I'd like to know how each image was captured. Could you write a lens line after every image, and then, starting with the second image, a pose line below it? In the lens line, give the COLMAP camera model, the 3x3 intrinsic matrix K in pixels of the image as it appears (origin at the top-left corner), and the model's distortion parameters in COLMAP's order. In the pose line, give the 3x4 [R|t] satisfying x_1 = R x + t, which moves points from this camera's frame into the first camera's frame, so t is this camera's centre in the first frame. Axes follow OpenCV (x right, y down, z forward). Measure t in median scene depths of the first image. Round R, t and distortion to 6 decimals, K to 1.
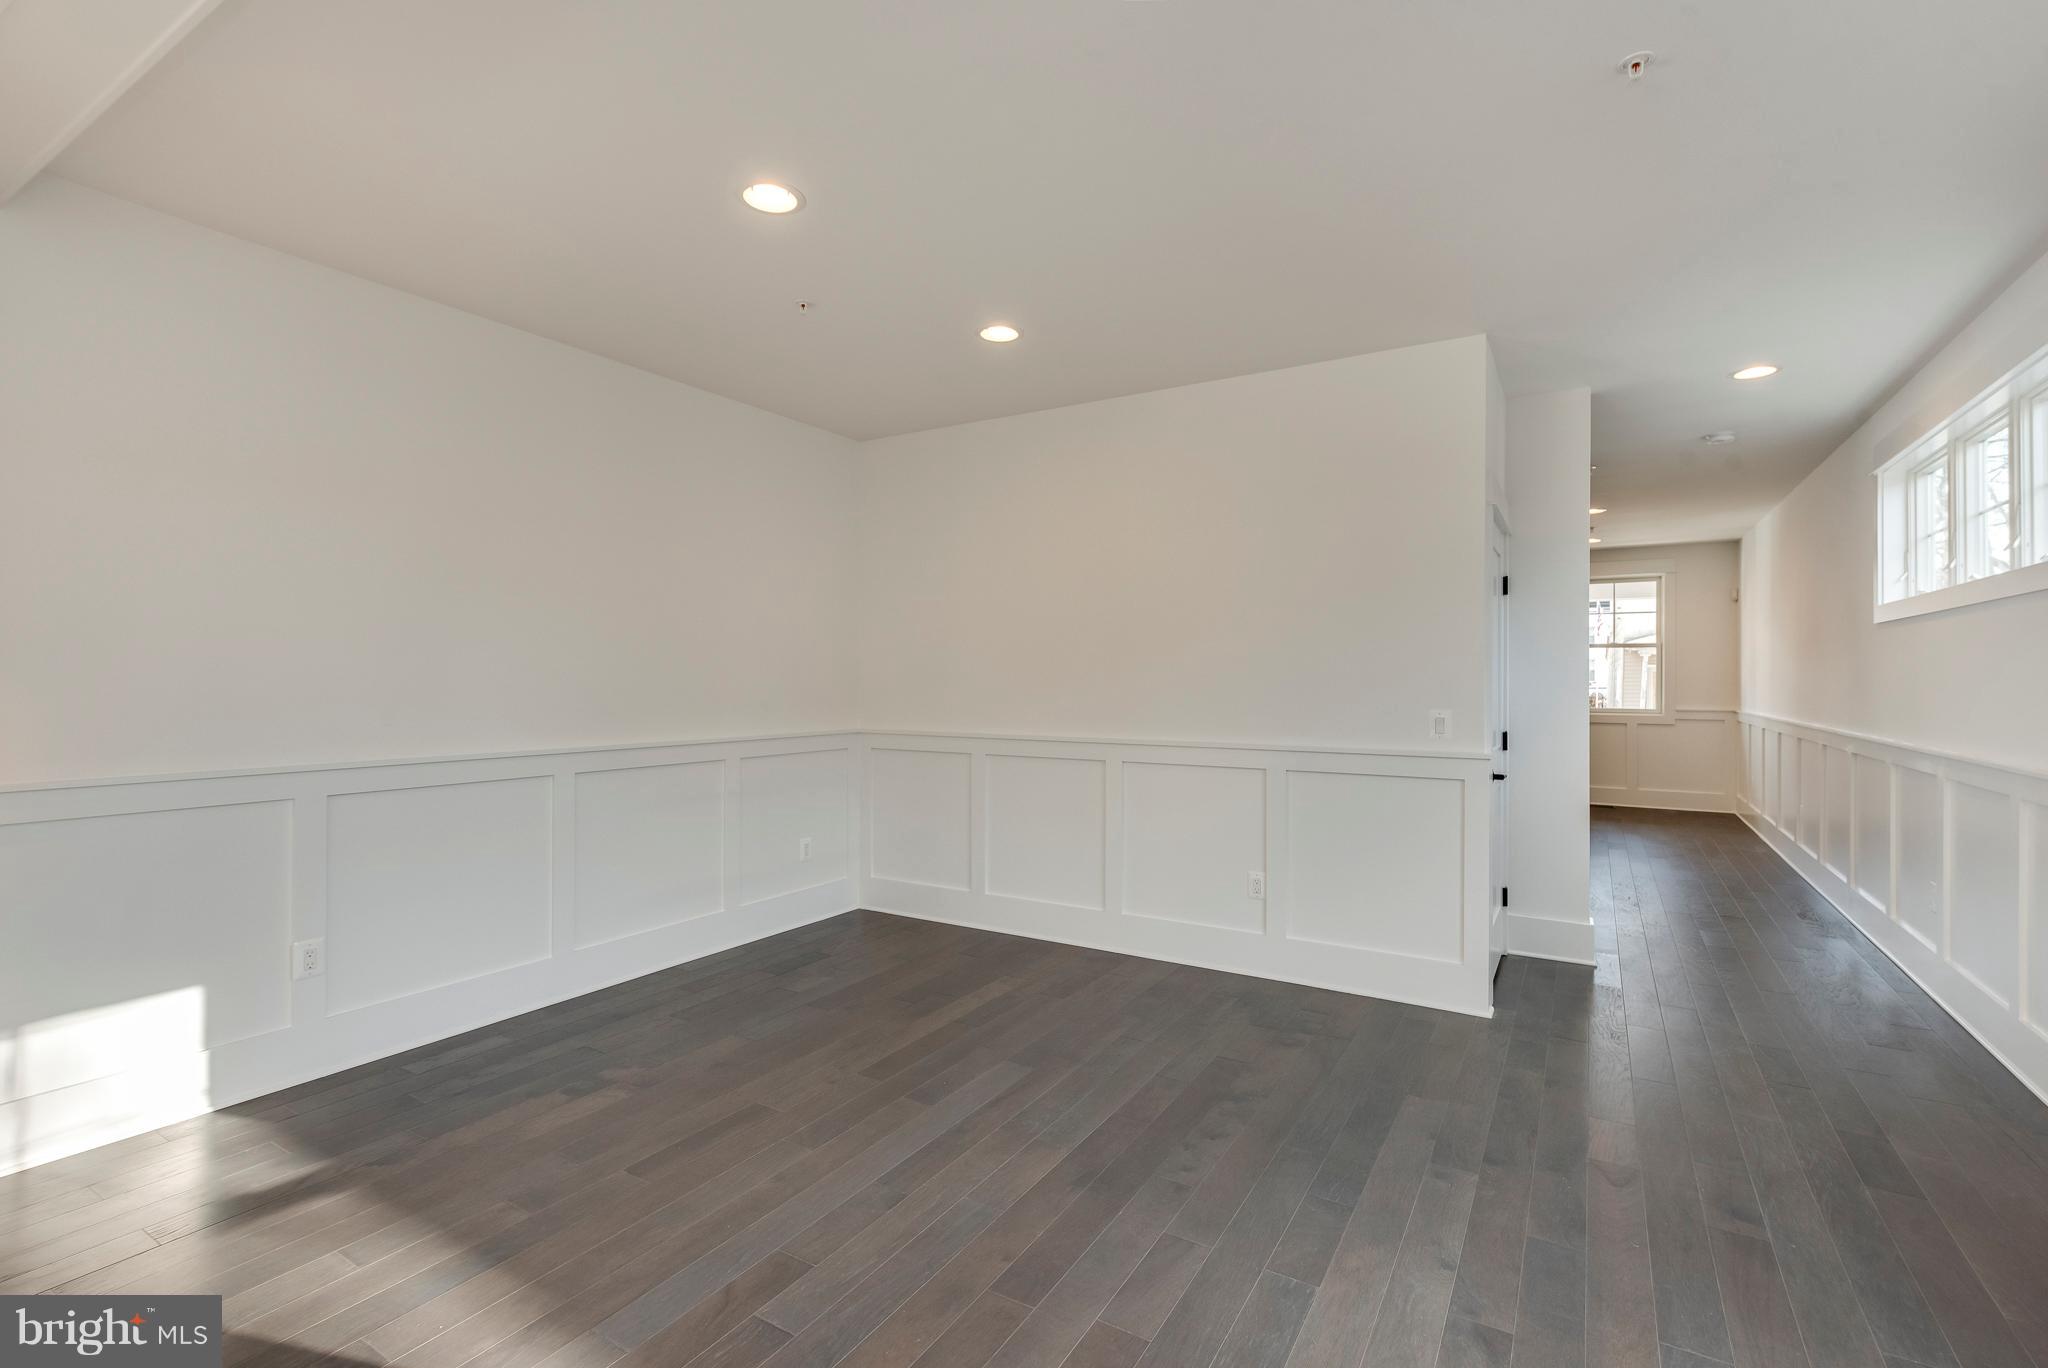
lens RADIAL K [[924.1, 0, 1021.8], [0, 924.1, 678.2], [0, 0, 1]] dist [-0.002043, -0.000283]
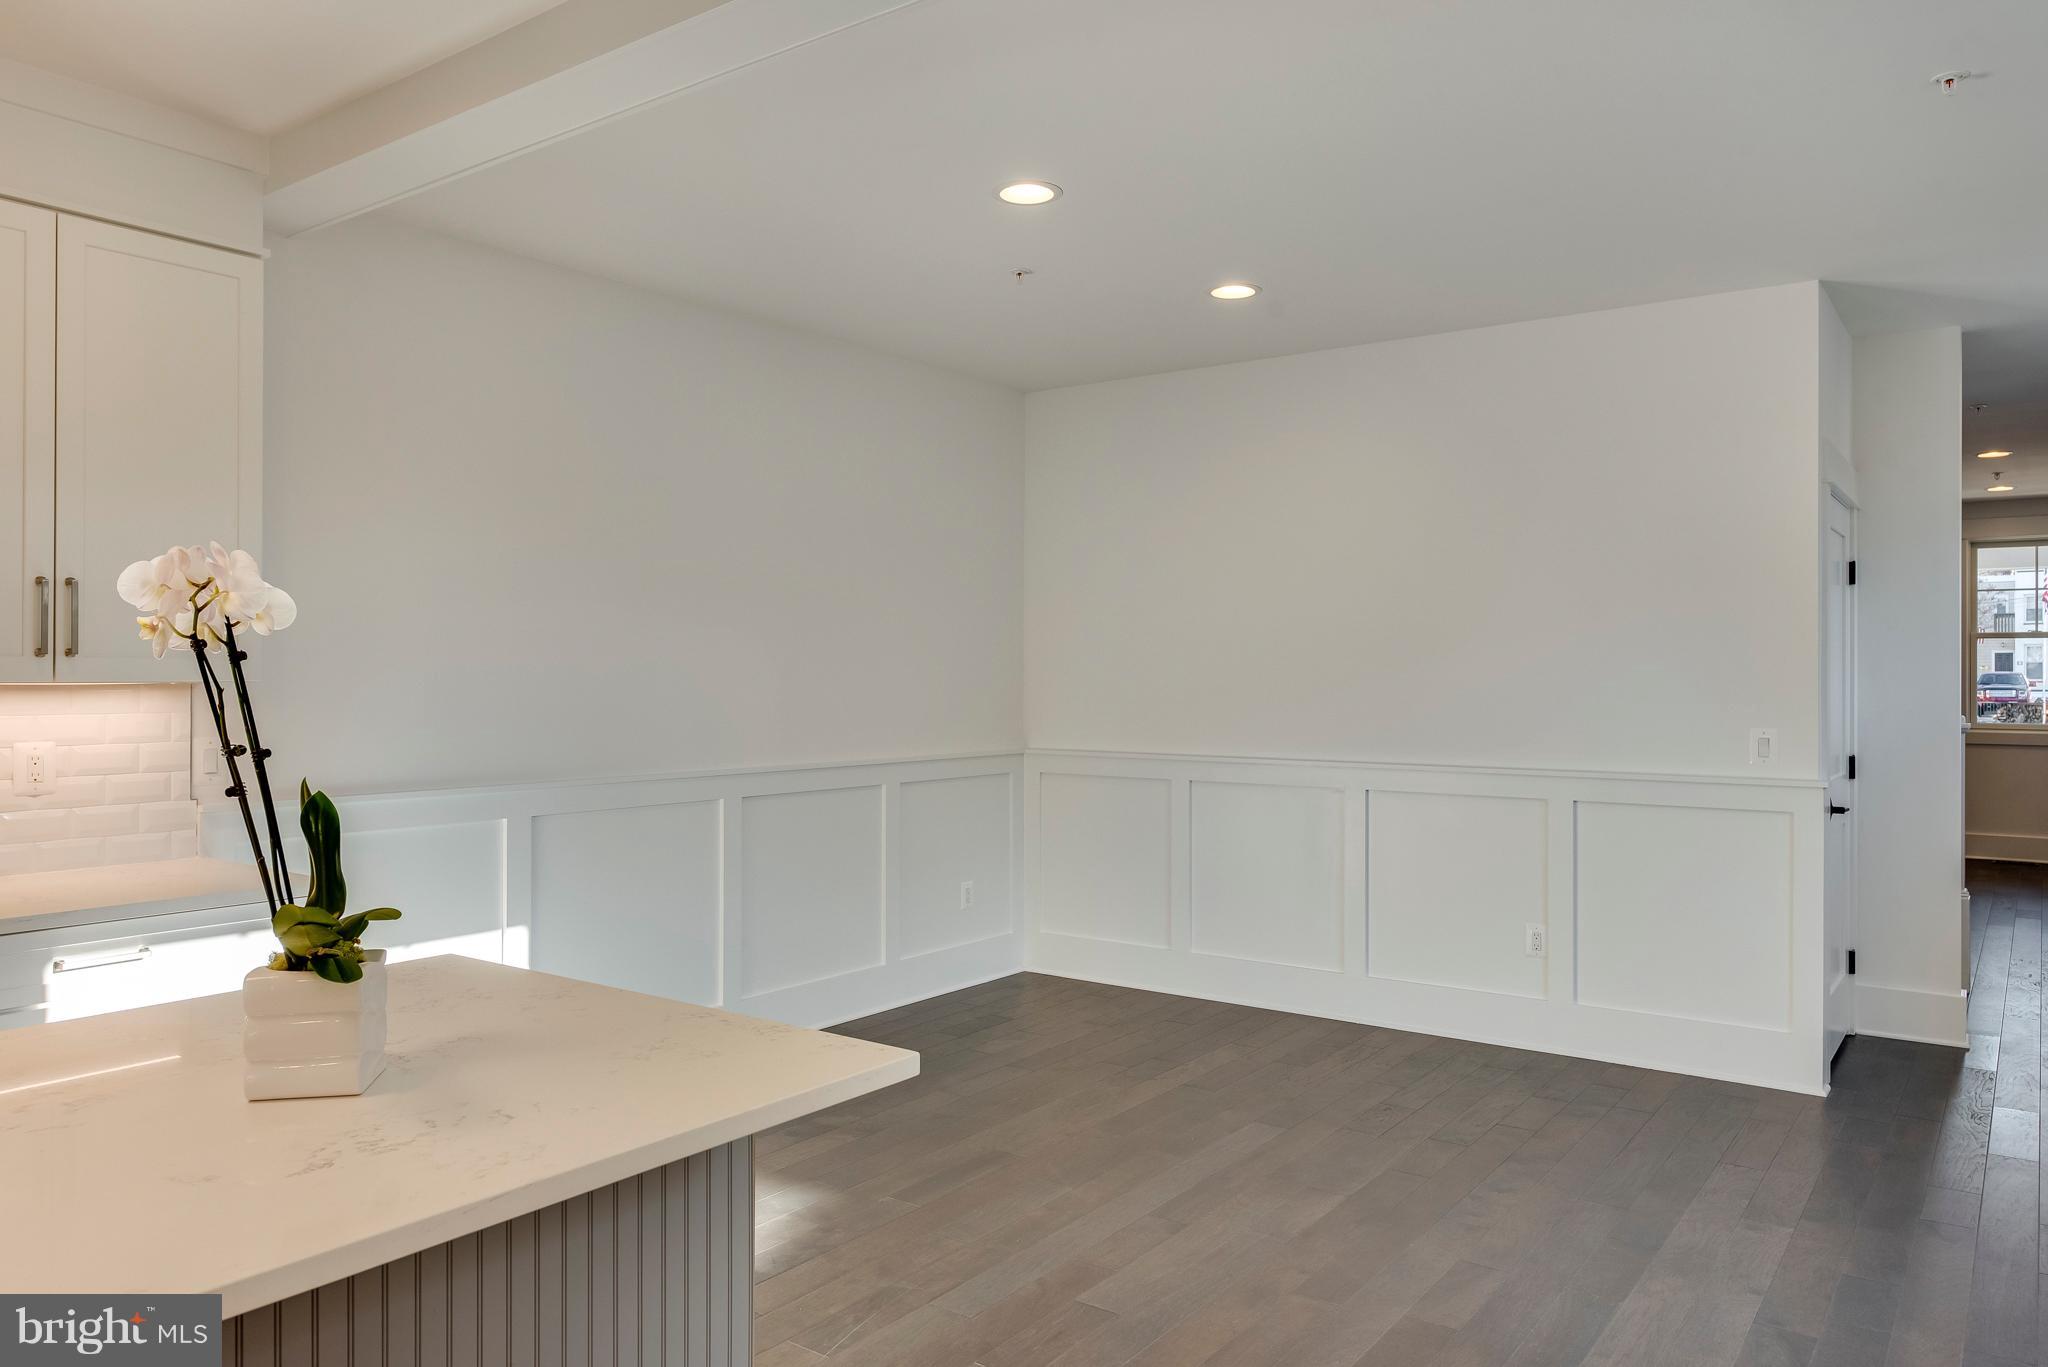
lens RADIAL K [[1385.5, 0, 1024.0], [0, 1385.5, 672.8], [0, 0, 1]] dist [-0.011479, -0.000579]
pose [[0.996522, -0.000315, -0.083324, -0.114093], [0.000164, 0.999998, -0.001809, -0.014321], [0.083324, 0.001789, 0.996521, -0.312390]]
